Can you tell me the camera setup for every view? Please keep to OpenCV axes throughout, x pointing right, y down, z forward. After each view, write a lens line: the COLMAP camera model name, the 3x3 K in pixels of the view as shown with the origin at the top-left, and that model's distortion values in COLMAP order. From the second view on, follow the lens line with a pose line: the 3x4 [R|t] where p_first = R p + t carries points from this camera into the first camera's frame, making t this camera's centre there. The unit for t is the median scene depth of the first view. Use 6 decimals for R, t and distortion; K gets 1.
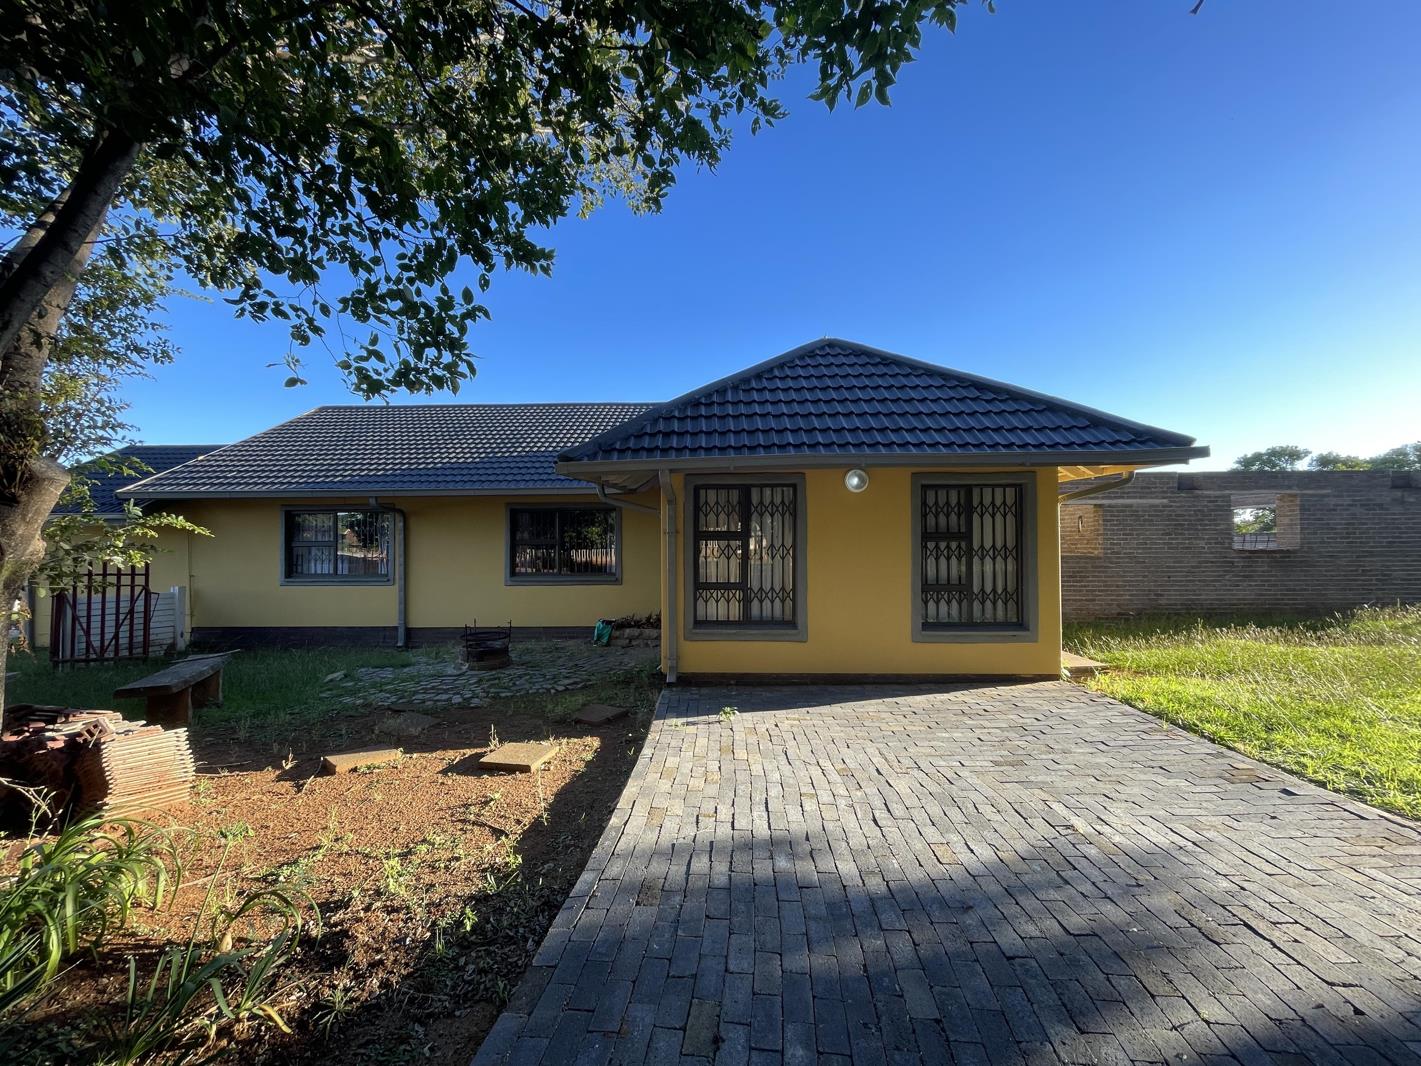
lens RADIAL K [[578.2, 0, 710.5], [0, 578.2, 533.0], [0, 0, 1]] dist [-0.000395, 0.000012]
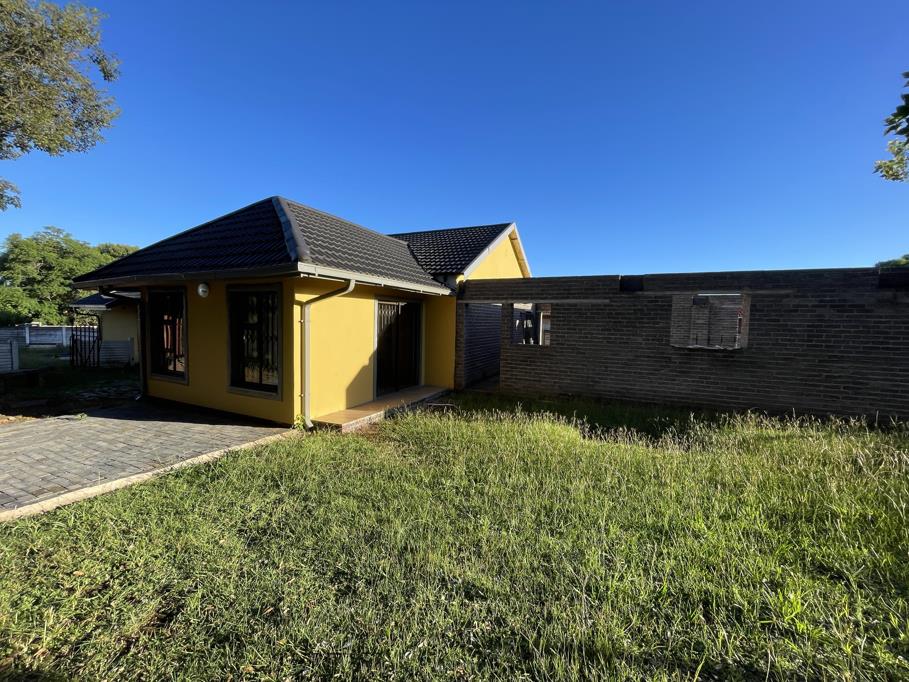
lens RADIAL K [[369.9, 0, 454.5], [0, 369.9, 341.0], [0, 0, 1]] dist [-0.000395, 0.000012]
pose [[0.913940, 0.047971, -0.403003, 0.813219], [-0.020484, 0.997177, 0.072245, -0.023101], [0.405331, -0.057773, 0.912343, 0.209173]]
